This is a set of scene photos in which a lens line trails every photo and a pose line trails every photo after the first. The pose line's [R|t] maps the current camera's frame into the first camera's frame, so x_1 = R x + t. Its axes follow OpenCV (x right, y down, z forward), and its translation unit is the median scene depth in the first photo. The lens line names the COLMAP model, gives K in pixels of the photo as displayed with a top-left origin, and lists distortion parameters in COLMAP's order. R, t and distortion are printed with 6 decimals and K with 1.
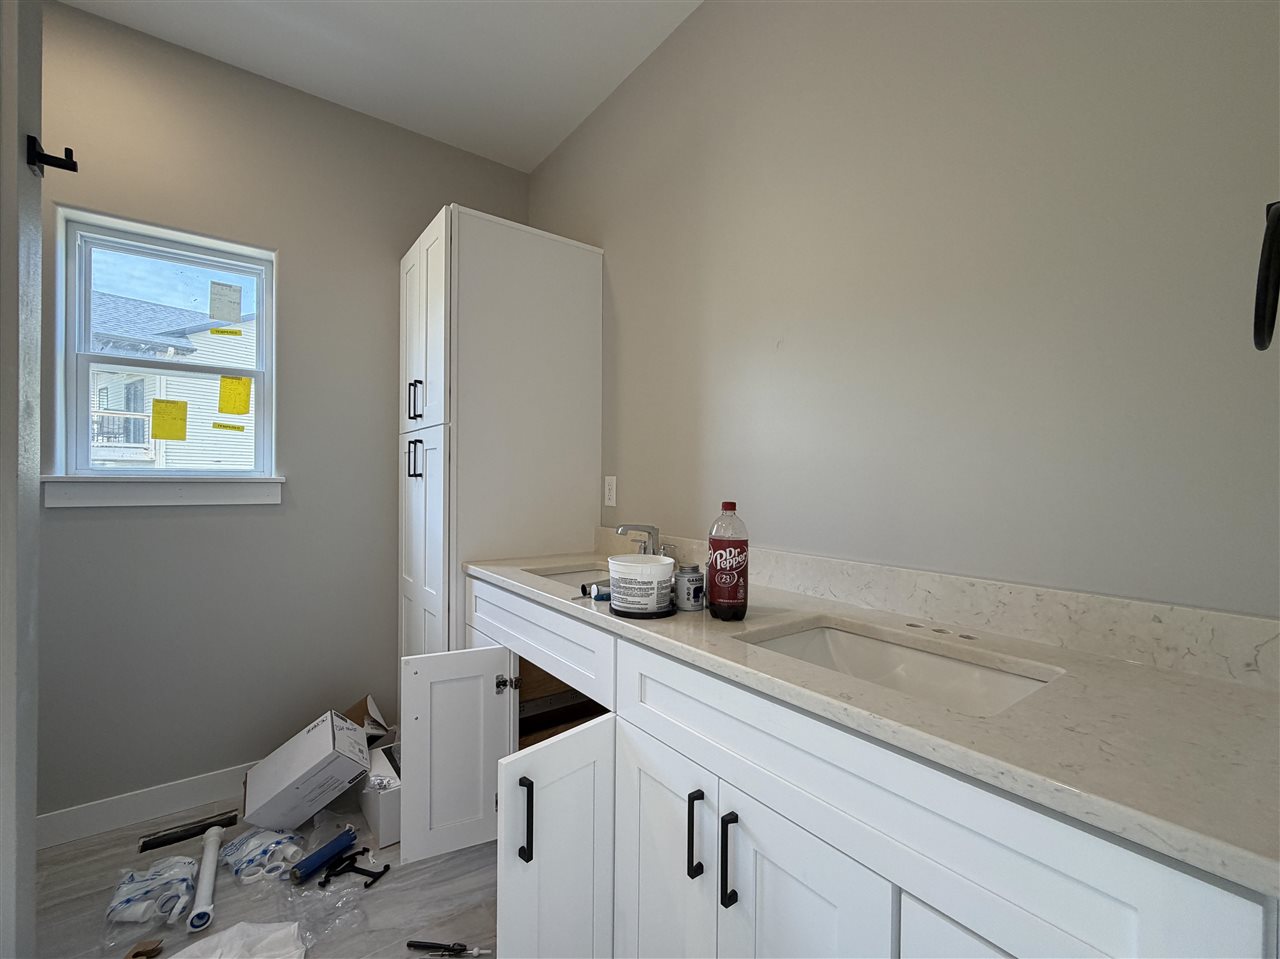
lens RADIAL K [[548.9, 0, 637.8], [0, 548.9, 477.3], [0, 0, 1]] dist [0.002012, -0.000075]
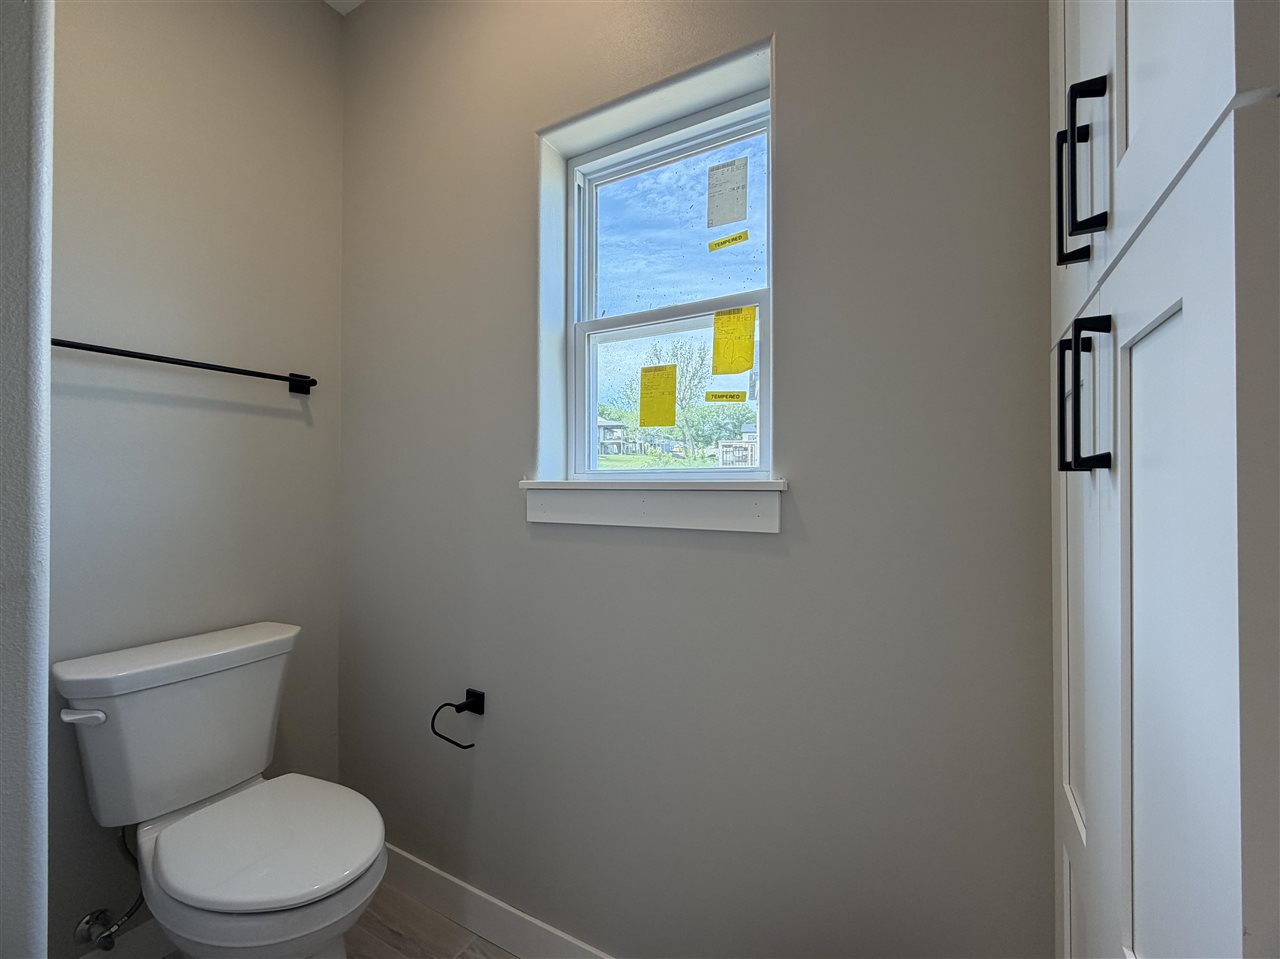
lens RADIAL K [[548.9, 0, 638.1], [0, 548.9, 479.0], [0, 0, 1]] dist [0.002012, -0.000075]
pose [[0.399629, -0.017521, -0.916510, -0.247153], [0.003901, 0.999841, -0.017413, 0.007305], [0.916669, 0.003384, 0.399633, 0.690345]]
